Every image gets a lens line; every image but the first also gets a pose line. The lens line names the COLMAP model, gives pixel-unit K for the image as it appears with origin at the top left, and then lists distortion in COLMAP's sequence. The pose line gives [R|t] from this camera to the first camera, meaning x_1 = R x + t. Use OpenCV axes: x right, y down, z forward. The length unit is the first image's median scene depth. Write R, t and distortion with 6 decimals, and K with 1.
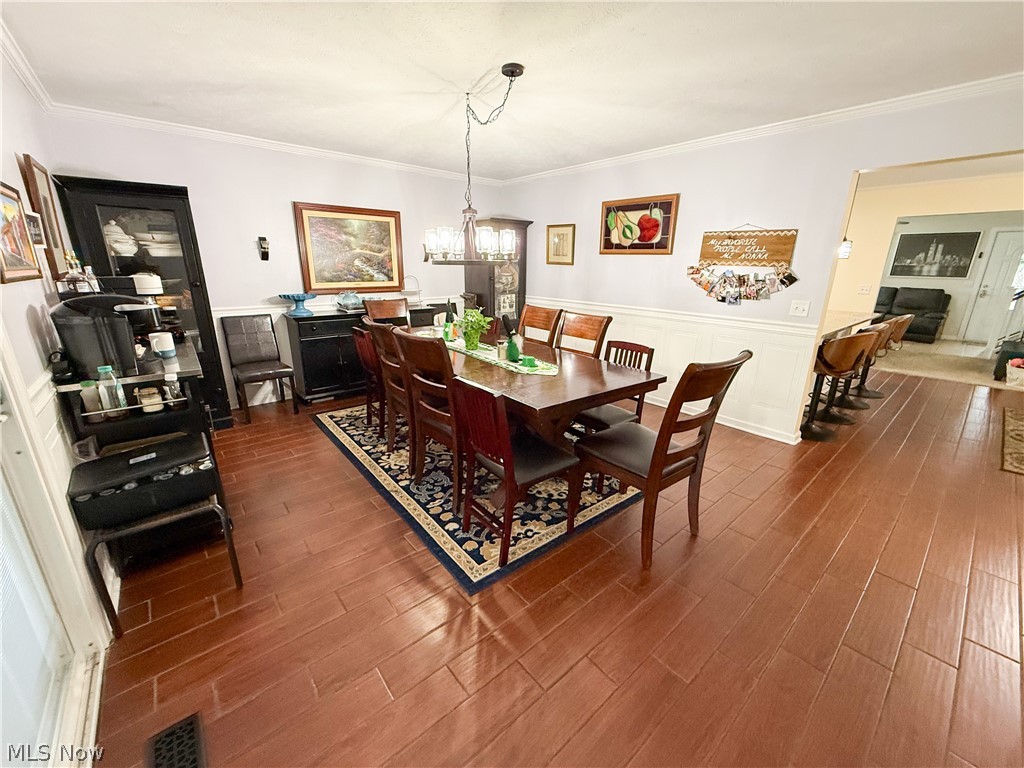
lens RADIAL K [[408.1, 0, 510.2], [0, 408.1, 386.4], [0, 0, 1]] dist [0.001101, 0.000045]
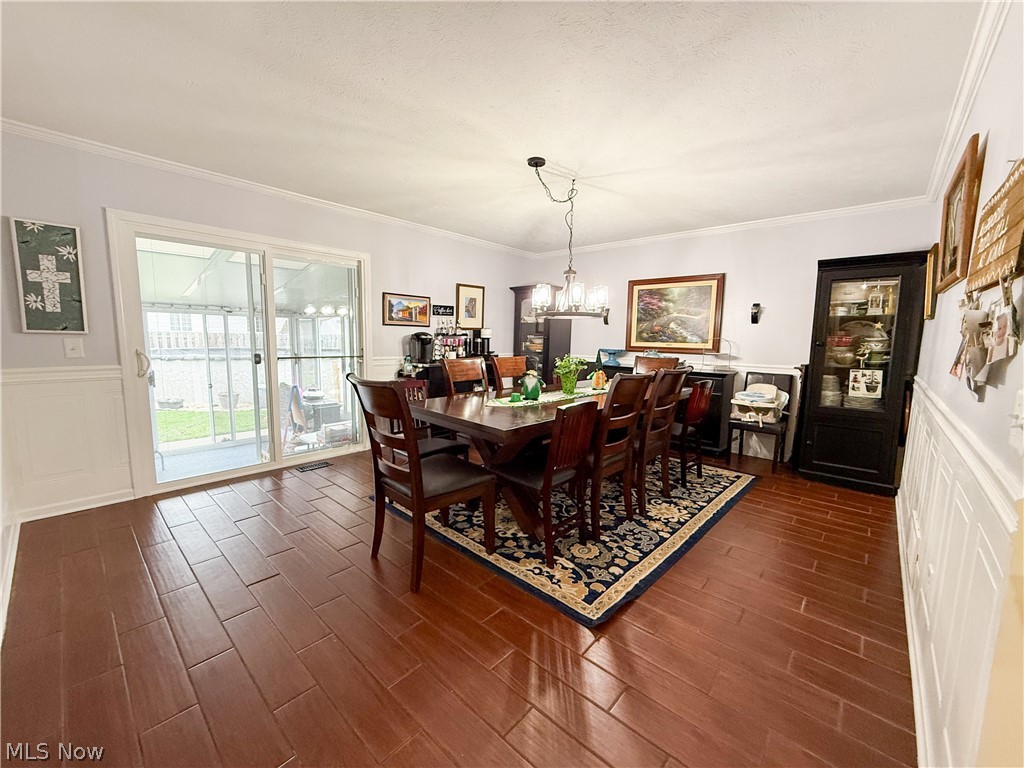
lens RADIAL K [[408.9, 0, 512.0], [0, 408.9, 384.0], [0, 0, 1]] dist [-0.000382, 0.000254]
pose [[0.130582, 0.111917, -0.985100, 0.372383], [-0.299474, 0.951648, 0.068419, -0.056156], [0.945126, 0.286078, 0.157784, 0.262140]]
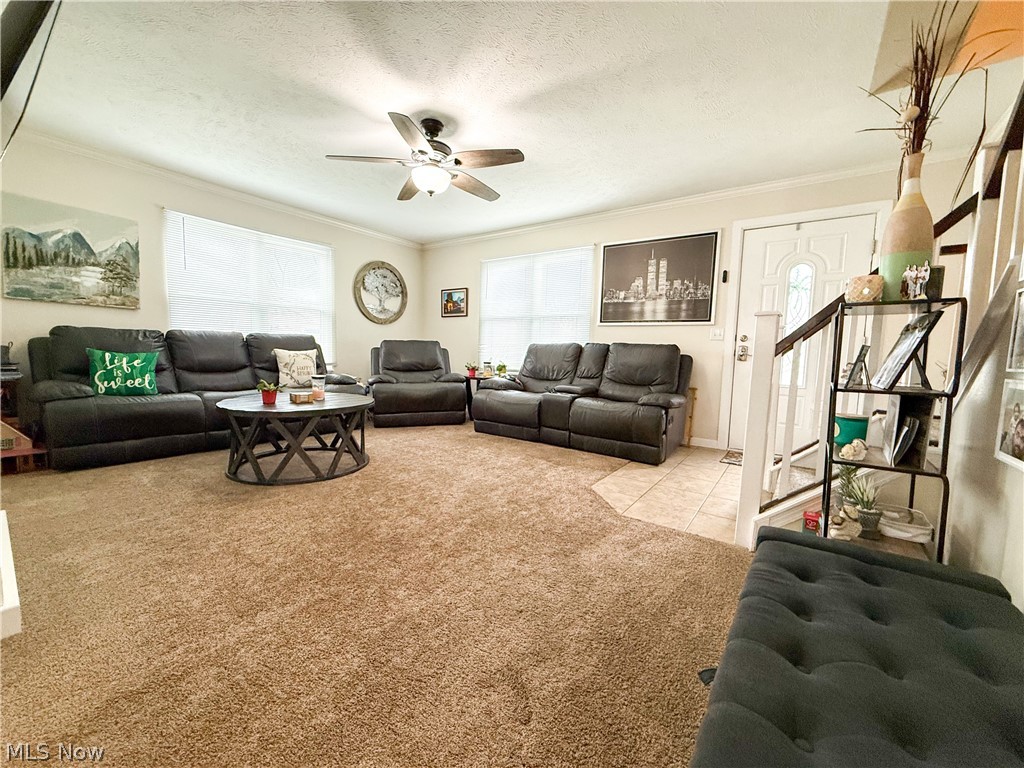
lens RADIAL K [[408.1, 0, 510.2], [0, 408.1, 386.4], [0, 0, 1]] dist [0.001101, 0.000045]
pose [[0.971406, -0.003539, 0.237397, 0.784337], [0.049269, 0.981127, -0.186981, -0.114050], [-0.232255, 0.193331, 0.953248, 0.619698]]
